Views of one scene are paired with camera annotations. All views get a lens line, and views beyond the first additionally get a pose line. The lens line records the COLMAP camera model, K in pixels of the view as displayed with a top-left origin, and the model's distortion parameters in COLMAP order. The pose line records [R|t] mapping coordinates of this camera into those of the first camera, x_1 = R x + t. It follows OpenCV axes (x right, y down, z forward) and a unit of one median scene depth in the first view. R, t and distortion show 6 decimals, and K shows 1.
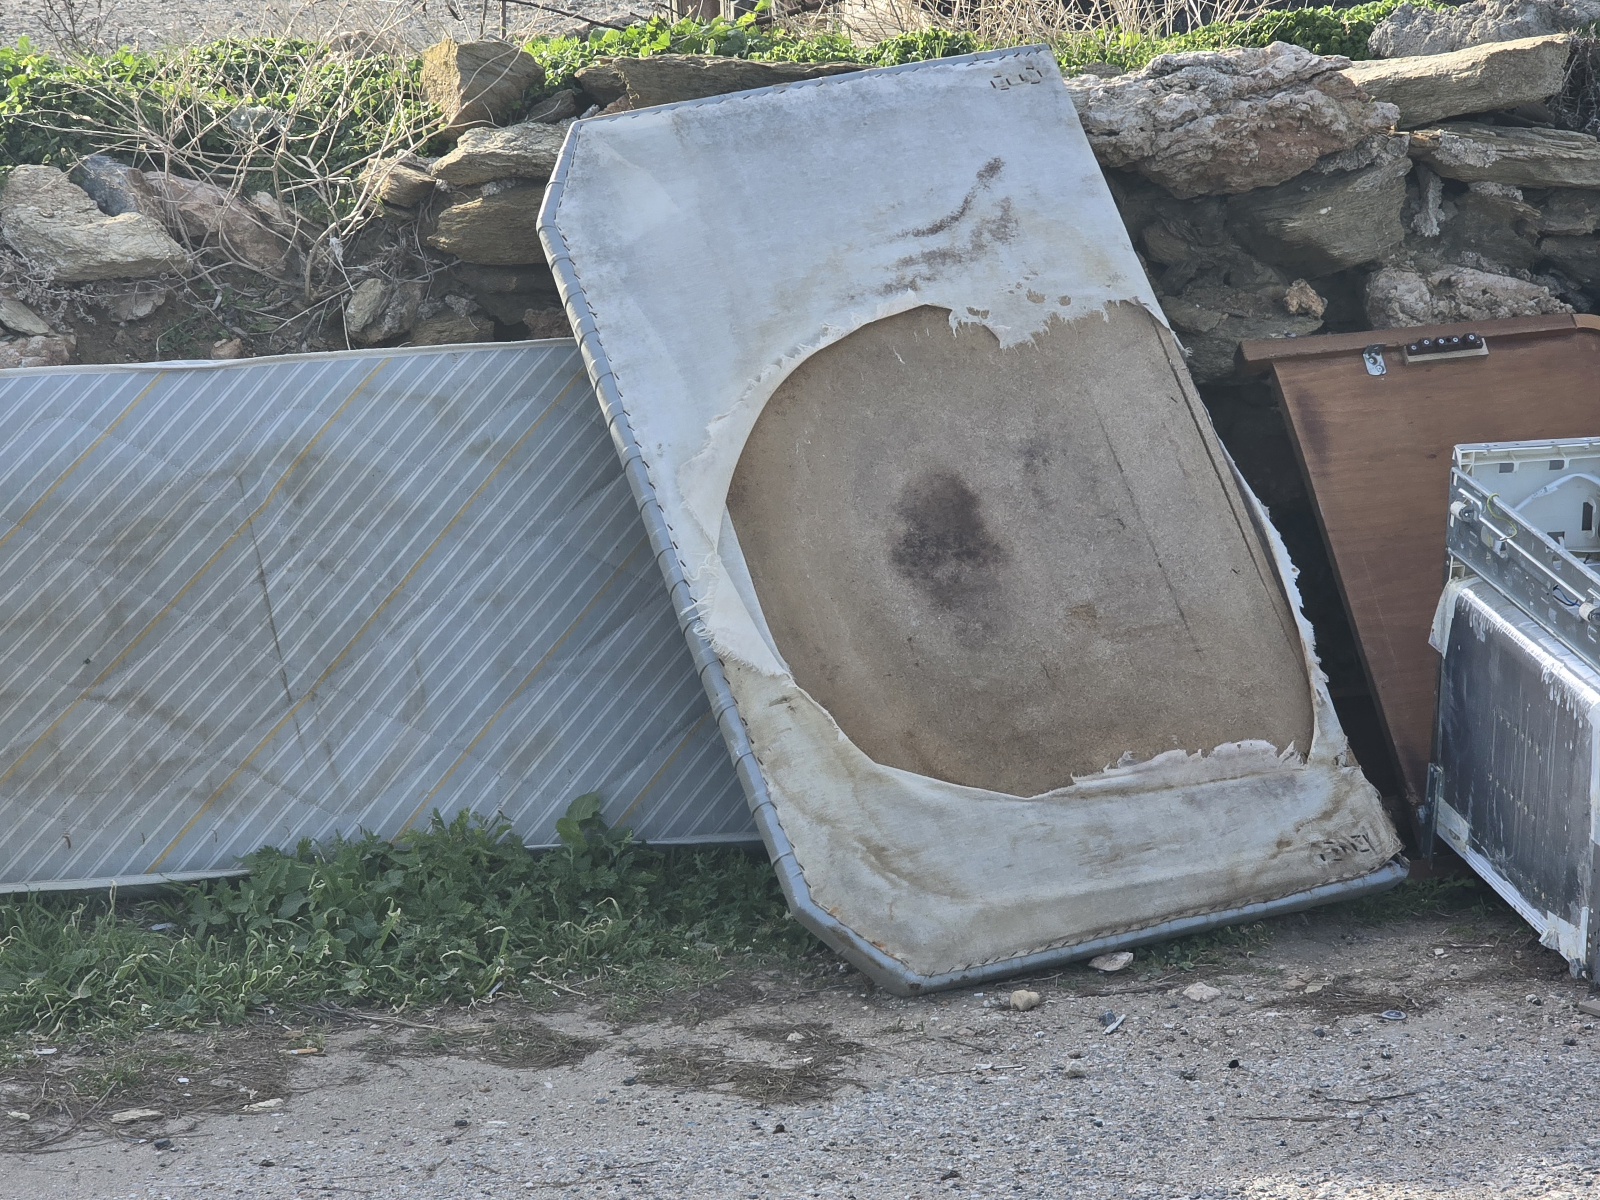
lens RADIAL K [[3747.5, 0, 800.0], [0, 3747.5, 600.0], [0, 0, 1]] dist [-0.534943, 6.037324]
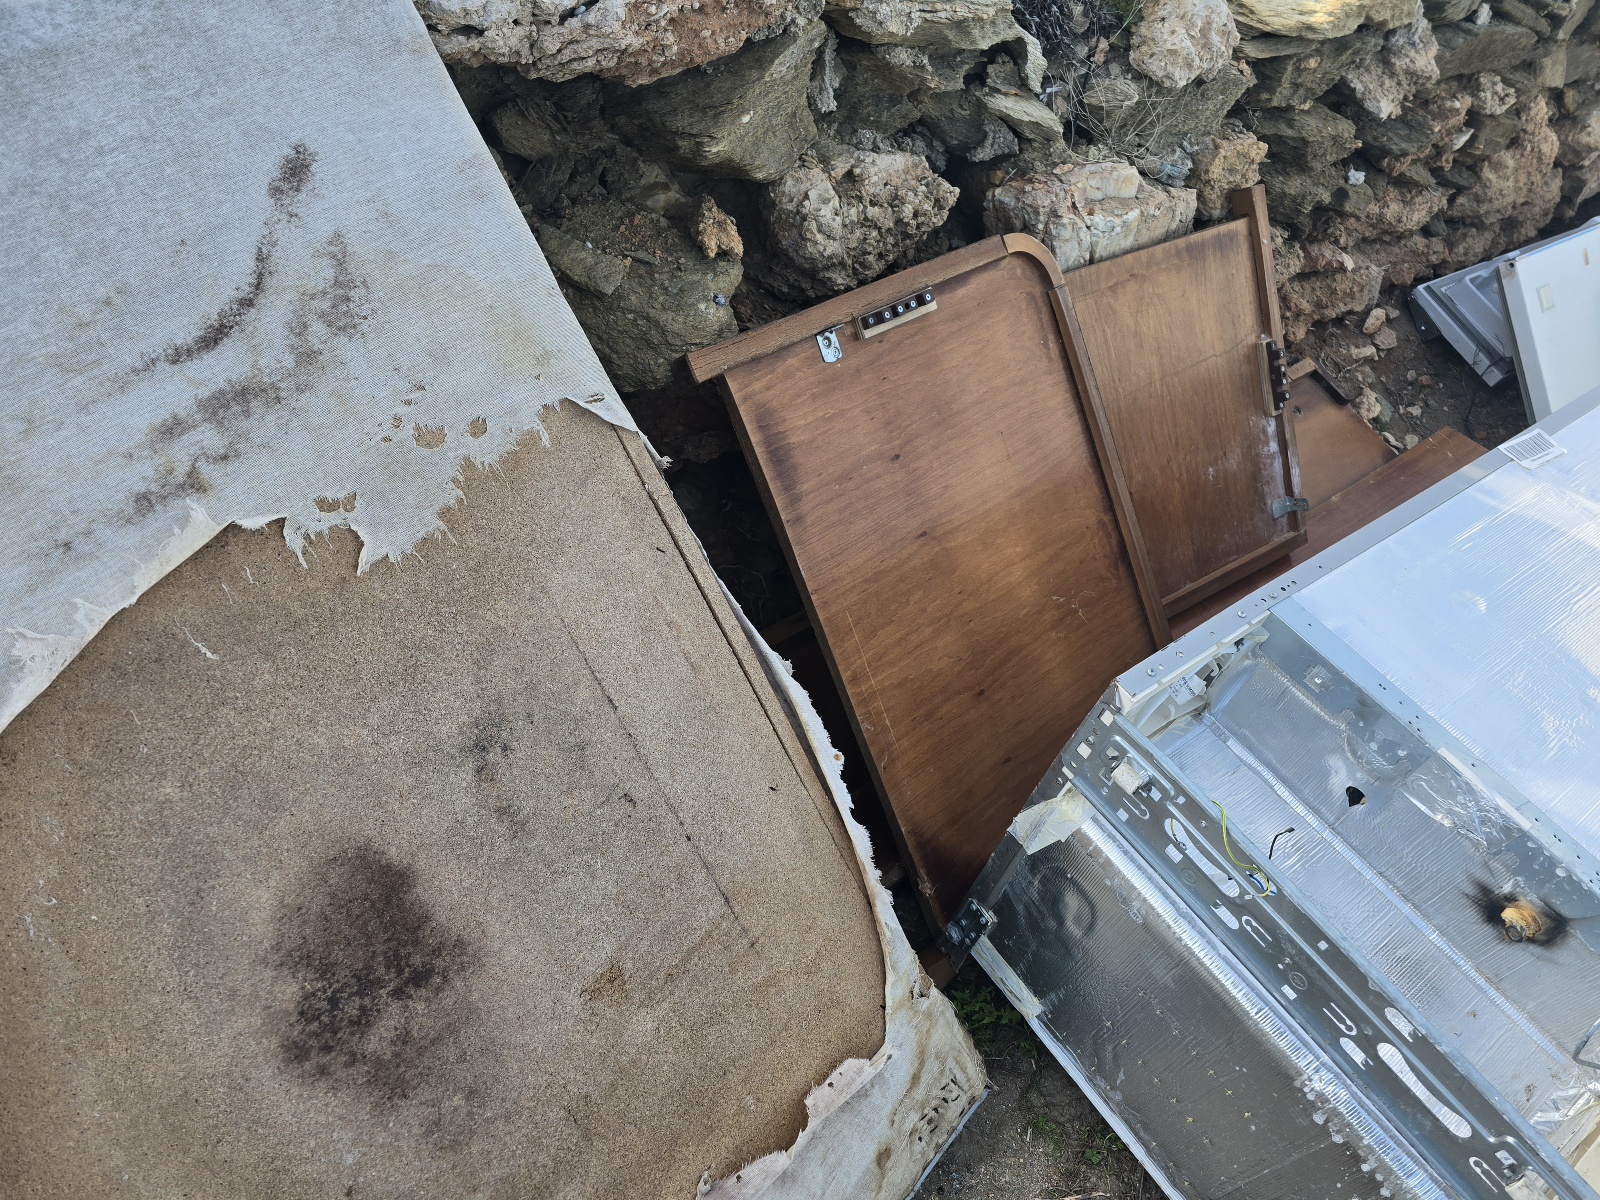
lens RADIAL K [[1112.1, 0, 803.1], [0, 1112.1, 620.2], [0, 0, 1]] dist [0.057120, -0.051513]
pose [[0.898778, -0.211829, 0.383831, 0.041784], [-0.030718, 0.842939, 0.537131, -0.154205], [-0.437326, -0.494552, 0.751109, 0.822940]]
